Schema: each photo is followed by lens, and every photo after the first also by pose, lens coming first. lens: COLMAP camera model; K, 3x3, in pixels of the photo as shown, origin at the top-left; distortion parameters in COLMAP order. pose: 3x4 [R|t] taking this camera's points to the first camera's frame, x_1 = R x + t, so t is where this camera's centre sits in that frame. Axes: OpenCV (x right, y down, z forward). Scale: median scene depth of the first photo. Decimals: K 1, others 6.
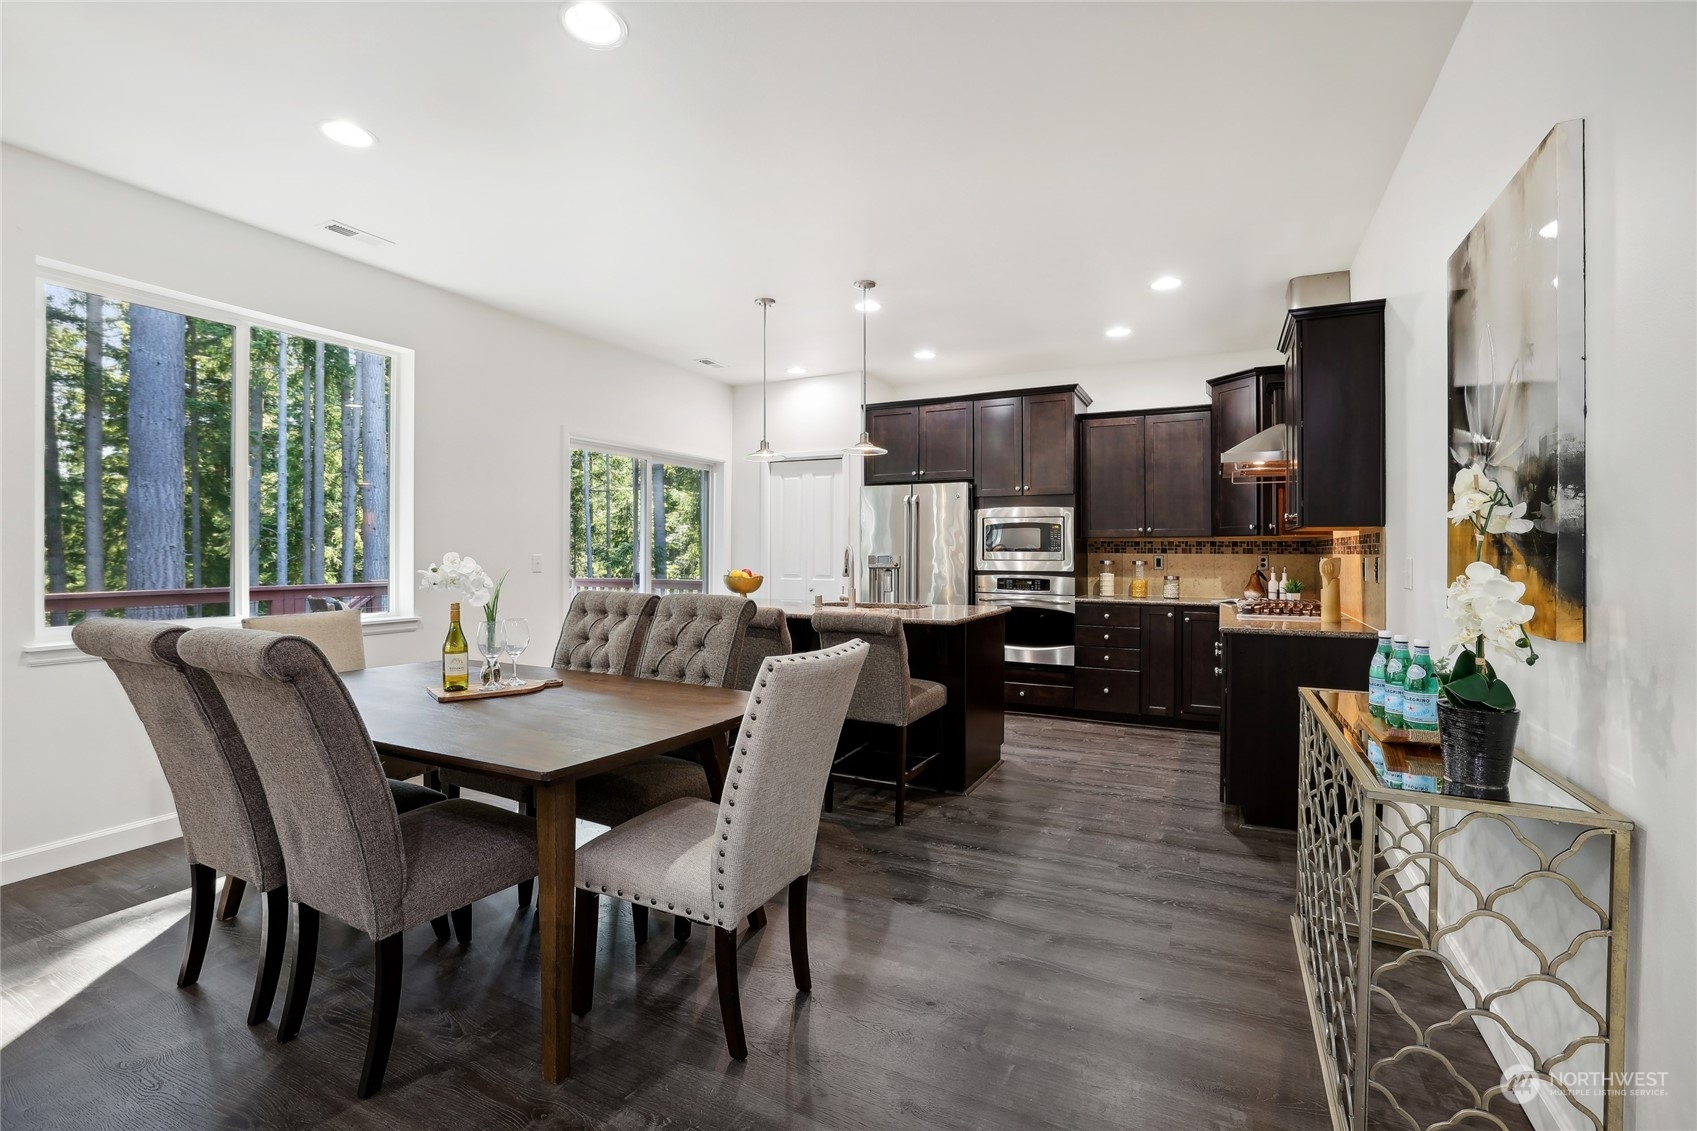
lens RADIAL K [[724.2, 0, 840.4], [0, 724.2, 545.1], [0, 0, 1]] dist [-0.051105, 0.020335]
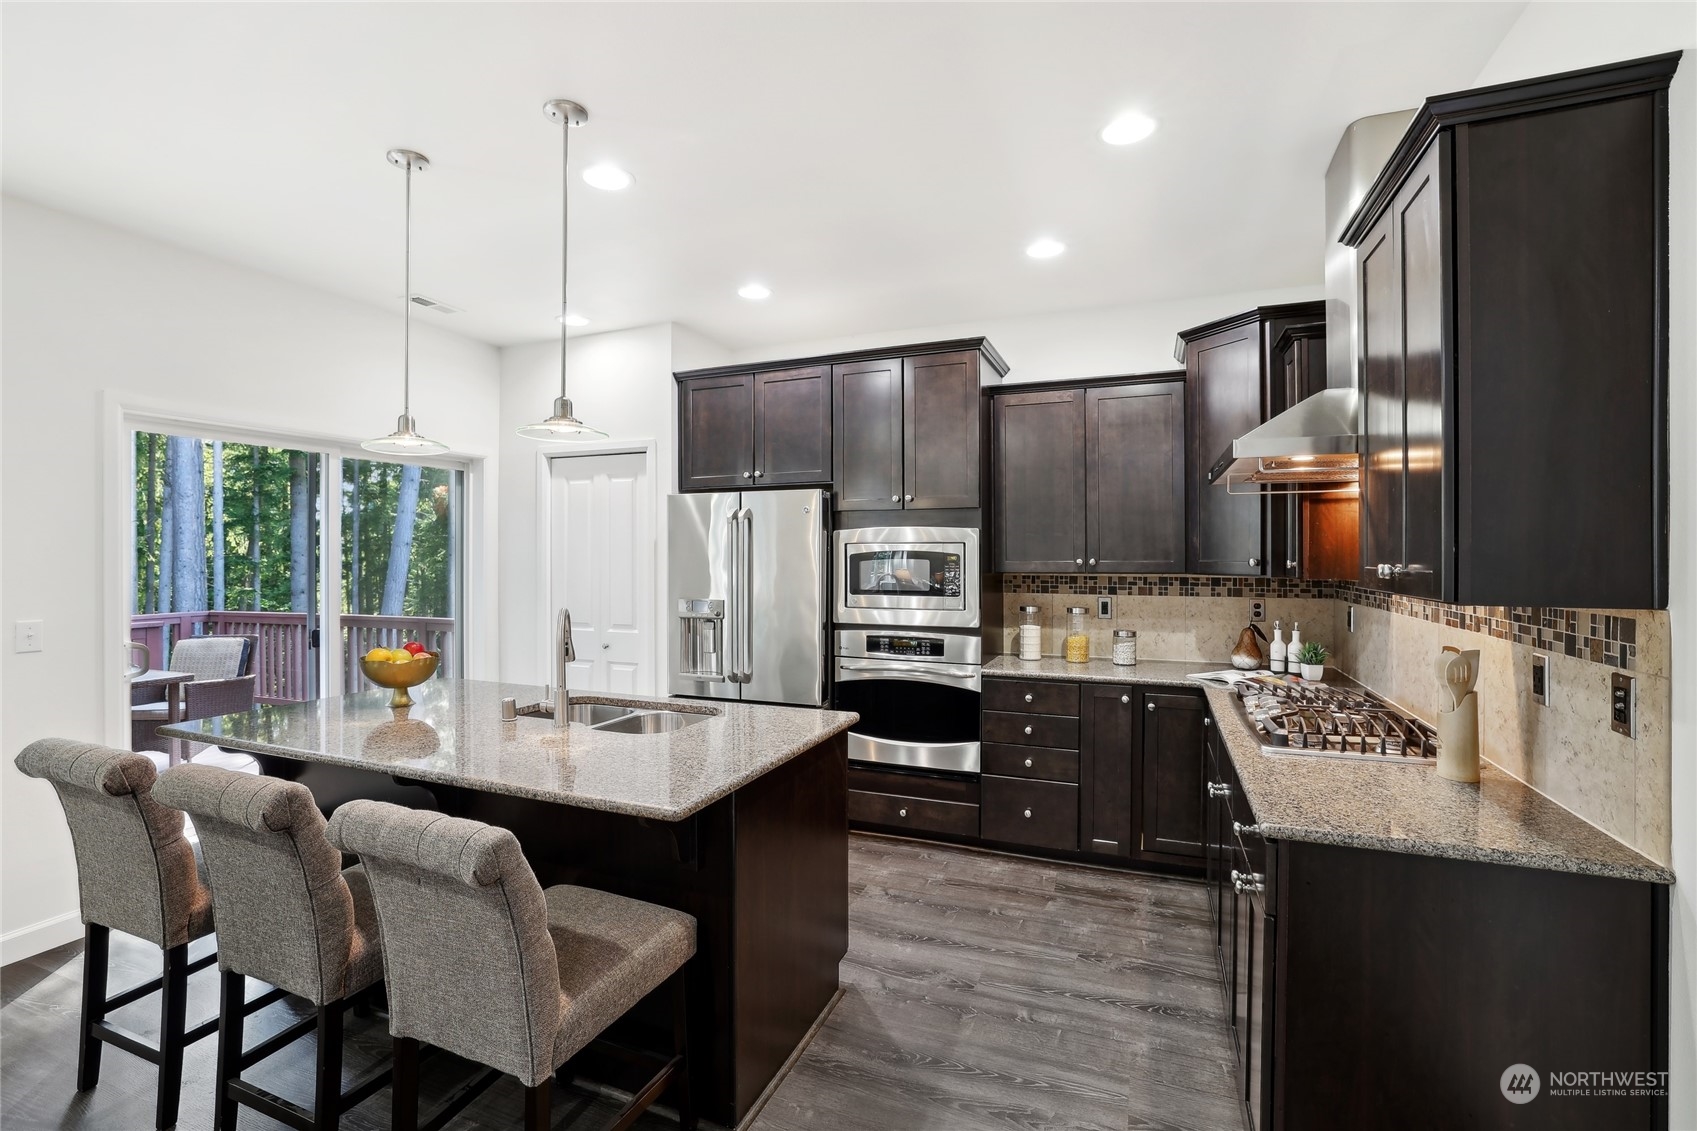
lens RADIAL K [[747.5, 0, 841.0], [0, 747.5, 550.4], [0, 0, 1]] dist [-0.040534, 0.015072]
pose [[0.995648, -0.004729, 0.093072, 0.136576], [0.004220, 0.999975, 0.005660, -0.036713], [-0.093096, -0.005242, 0.995643, 0.339818]]
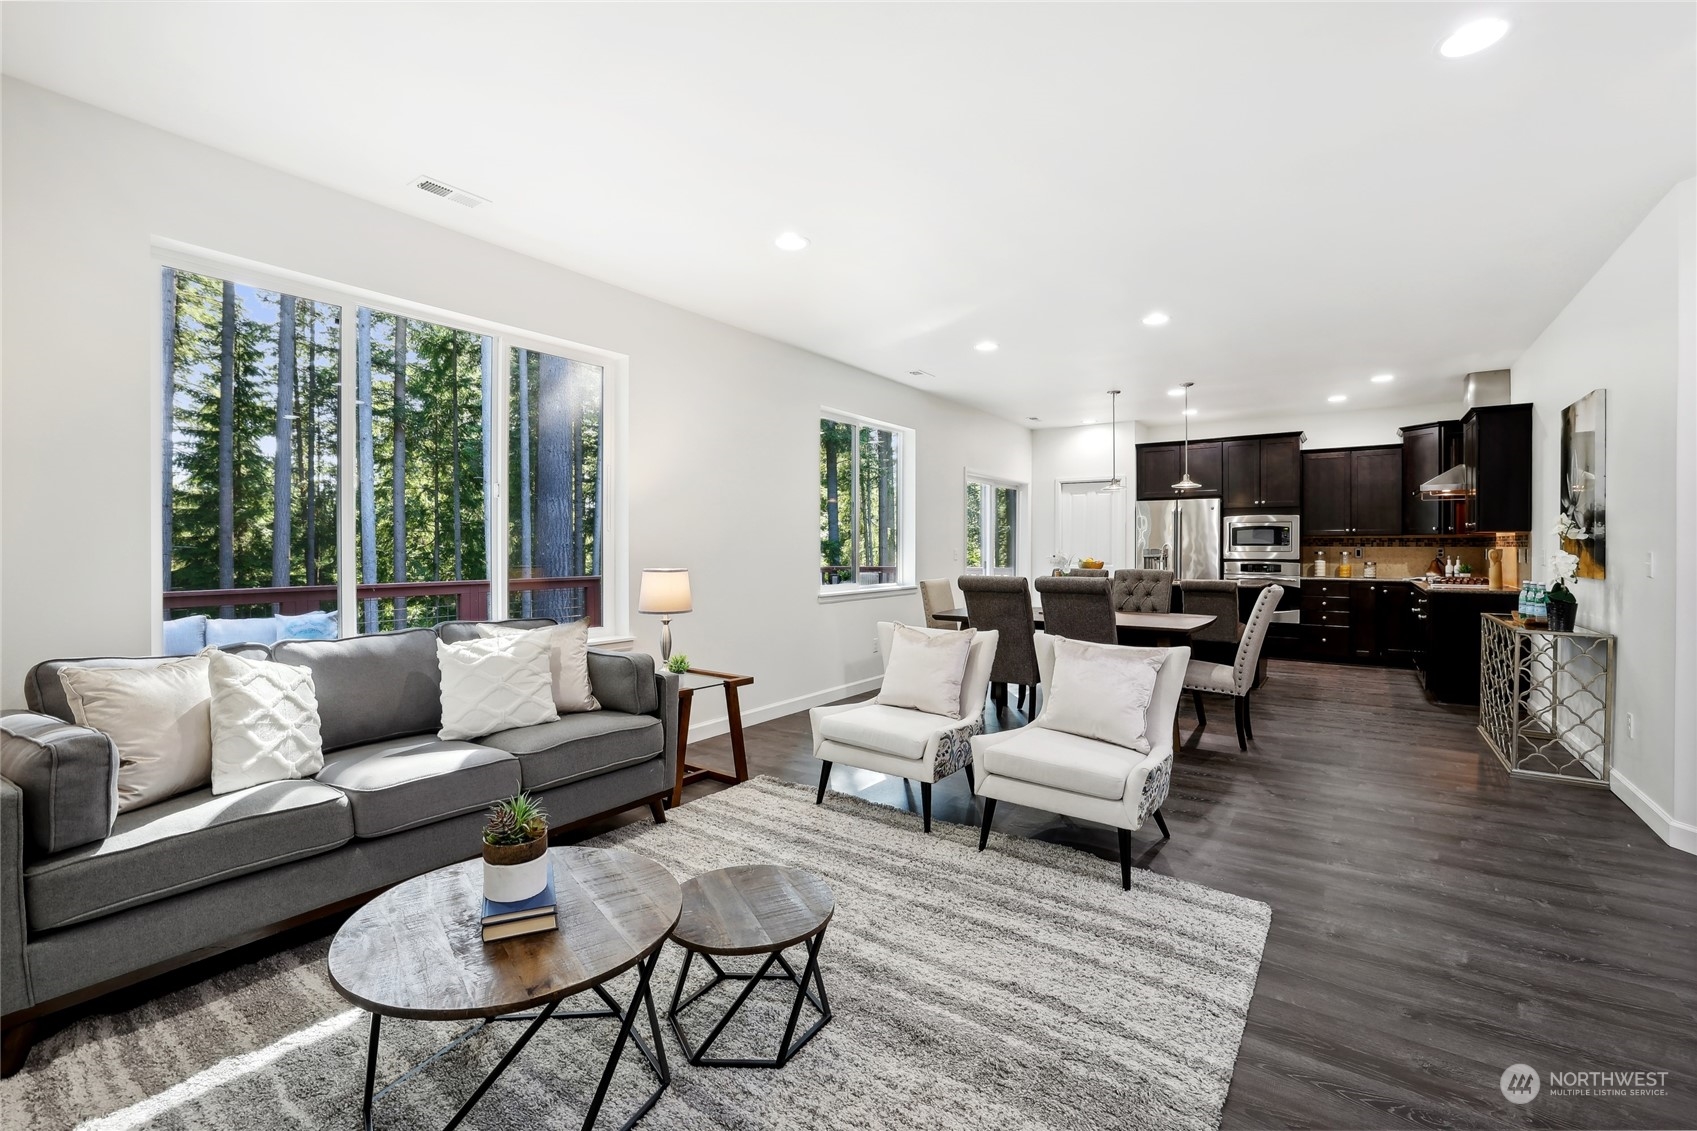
lens RADIAL K [[724.2, 0, 840.4], [0, 724.2, 545.1], [0, 0, 1]] dist [-0.051105, 0.020335]
pose [[0.990707, -0.004326, -0.135945, -0.403032], [0.005488, 0.999952, 0.008167, -0.008926], [0.135903, -0.008837, 0.990683, -0.559215]]
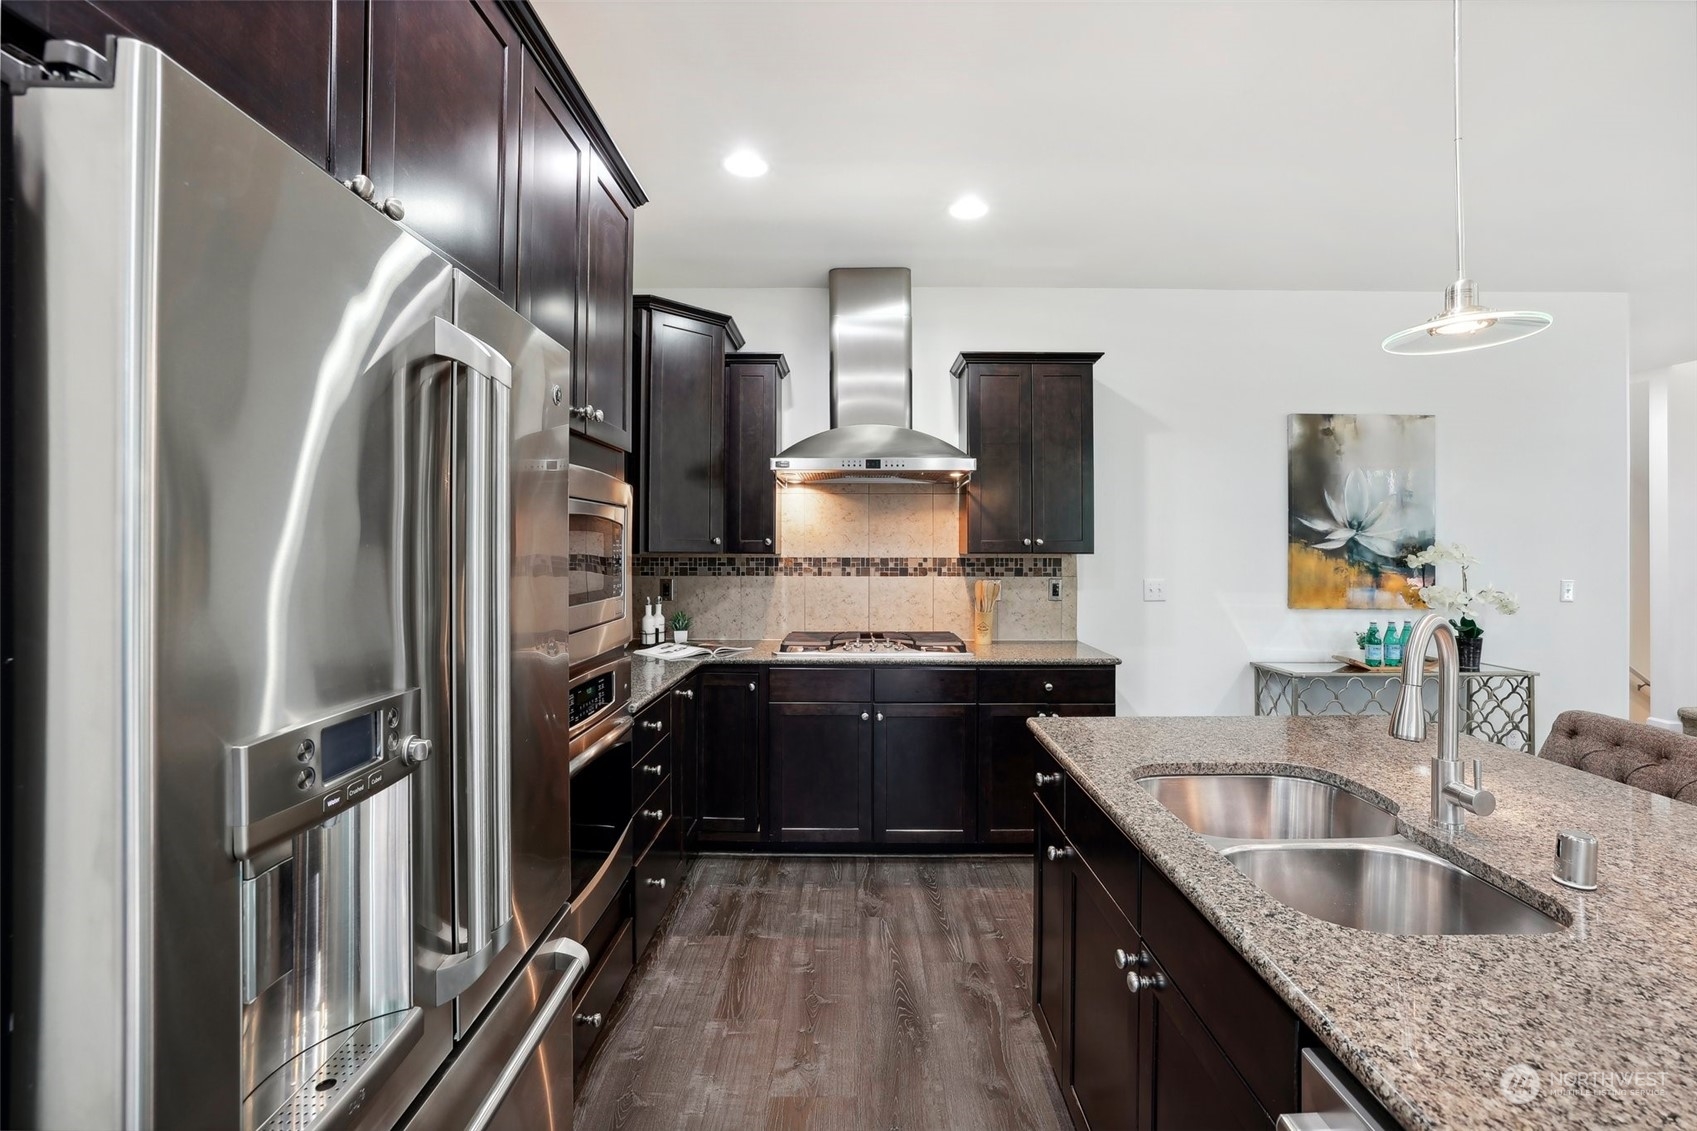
lens RADIAL K [[747.5, 0, 841.0], [0, 747.5, 550.4], [0, 0, 1]] dist [-0.040534, 0.015072]
pose [[-0.450944, -0.008064, 0.892516, -0.107951], [-0.010773, 0.999936, 0.003591, -0.017312], [-0.892487, -0.007996, -0.451002, 1.070575]]
